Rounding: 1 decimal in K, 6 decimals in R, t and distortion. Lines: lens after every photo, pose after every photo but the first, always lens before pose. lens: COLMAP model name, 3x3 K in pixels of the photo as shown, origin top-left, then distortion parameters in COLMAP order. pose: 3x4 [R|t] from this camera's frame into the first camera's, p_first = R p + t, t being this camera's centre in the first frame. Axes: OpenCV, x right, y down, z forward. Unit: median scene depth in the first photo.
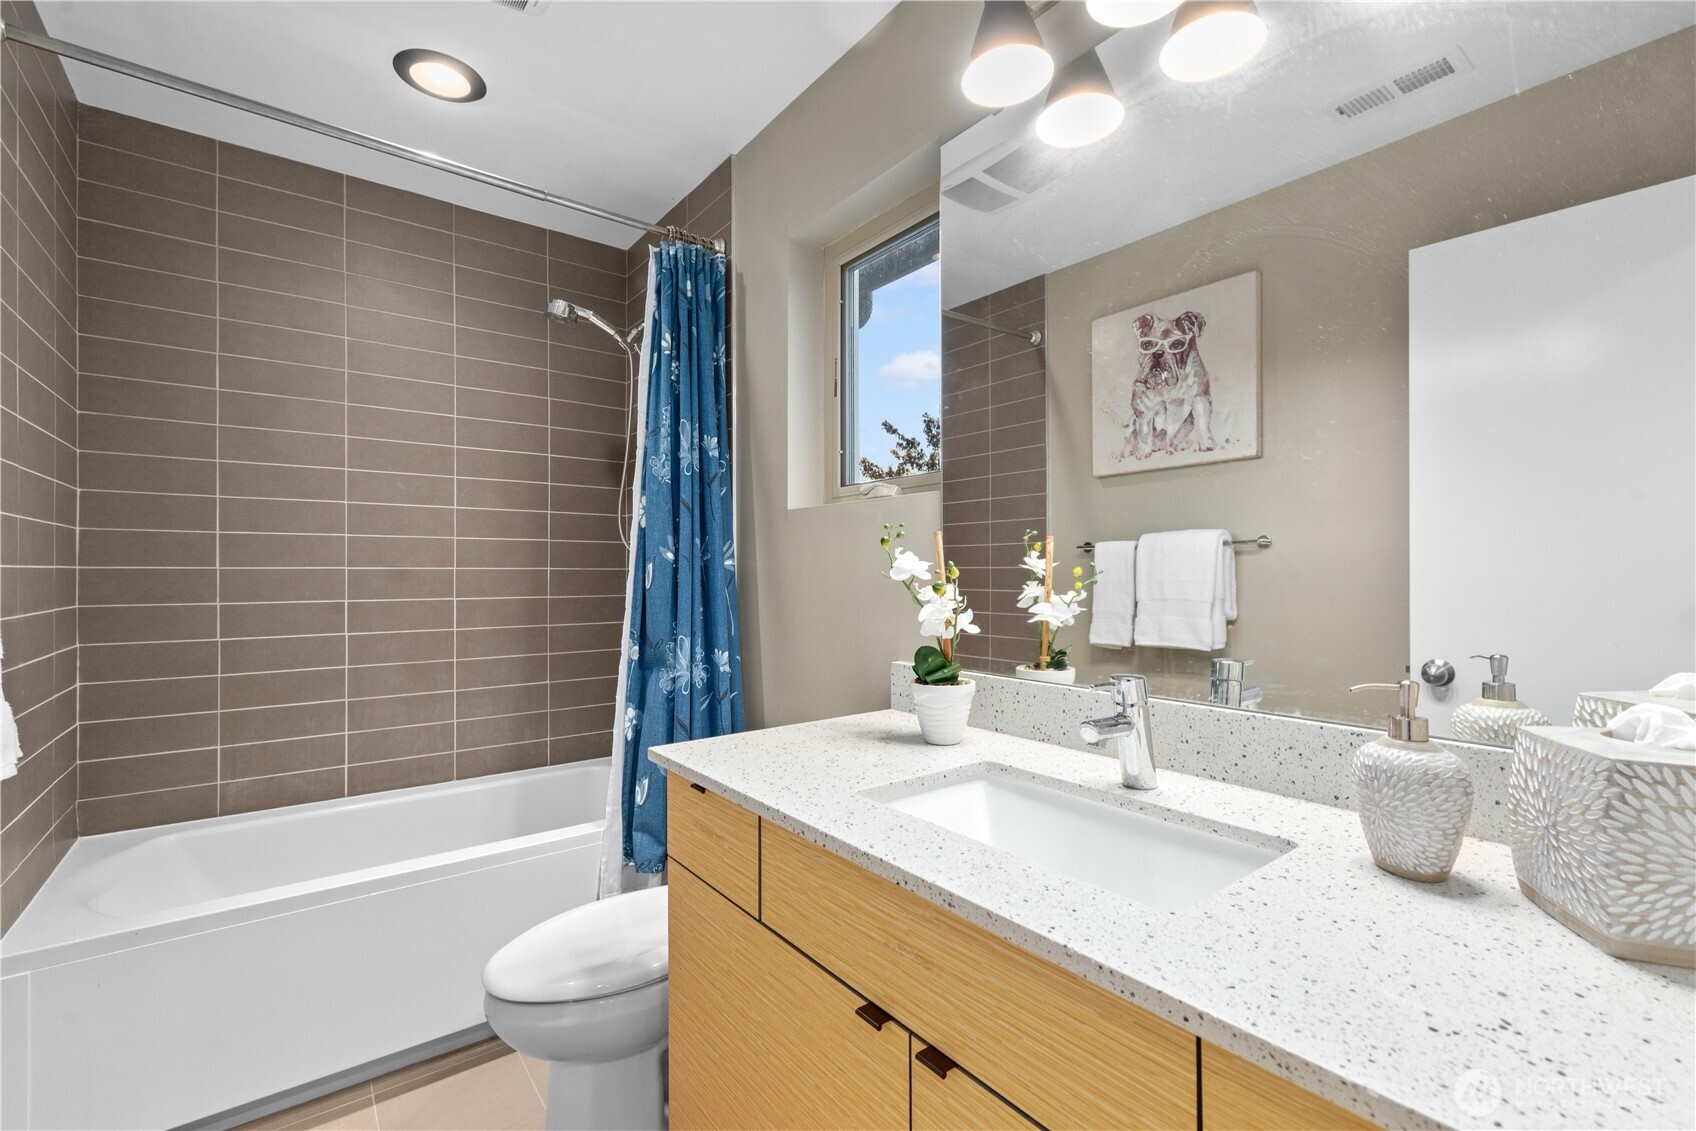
lens RADIAL K [[723.9, 0, 855.0], [0, 723.9, 557.7], [0, 0, 1]] dist [-0.002412, -0.000130]
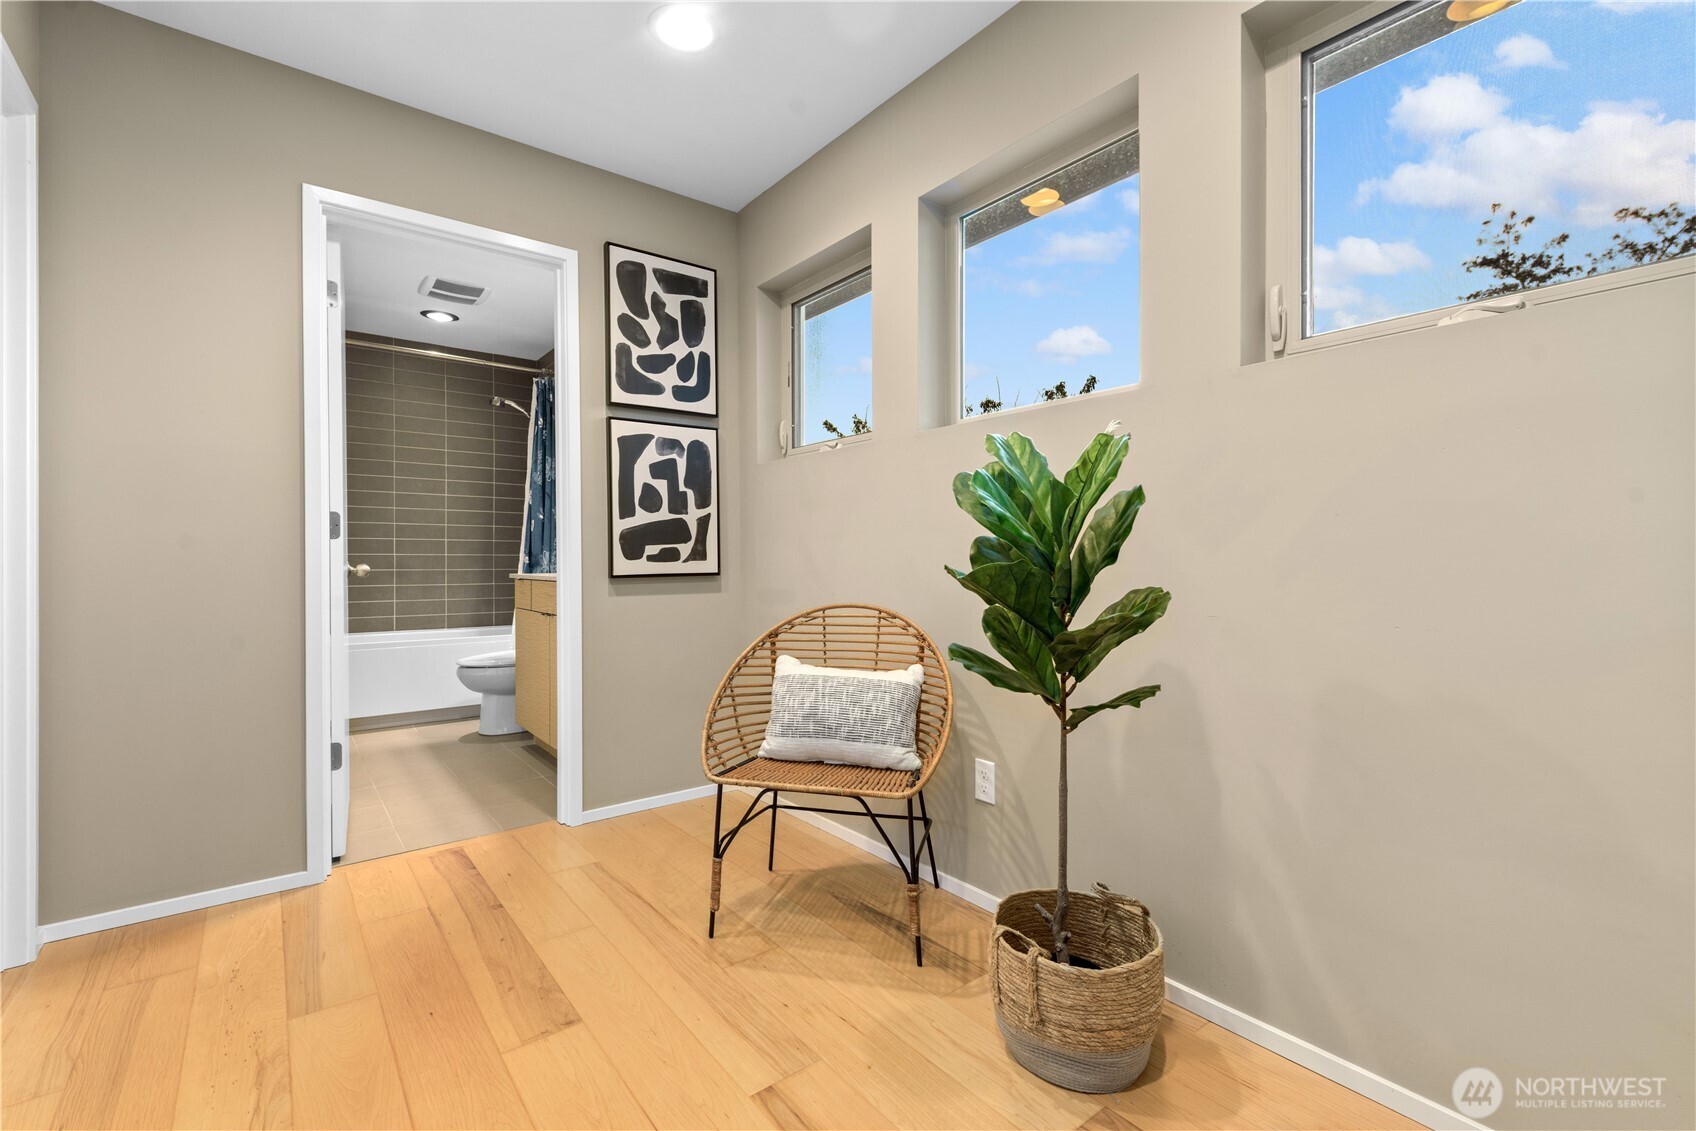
lens RADIAL K [[723.9, 0, 857.4], [0, 723.9, 557.1], [0, 0, 1]] dist [-0.002412, -0.000130]
pose [[0.999894, 0.004623, 0.013778, 0.635875], [-0.004814, 0.999893, 0.013831, 0.079224], [-0.013713, -0.013895, 0.999809, -1.160263]]
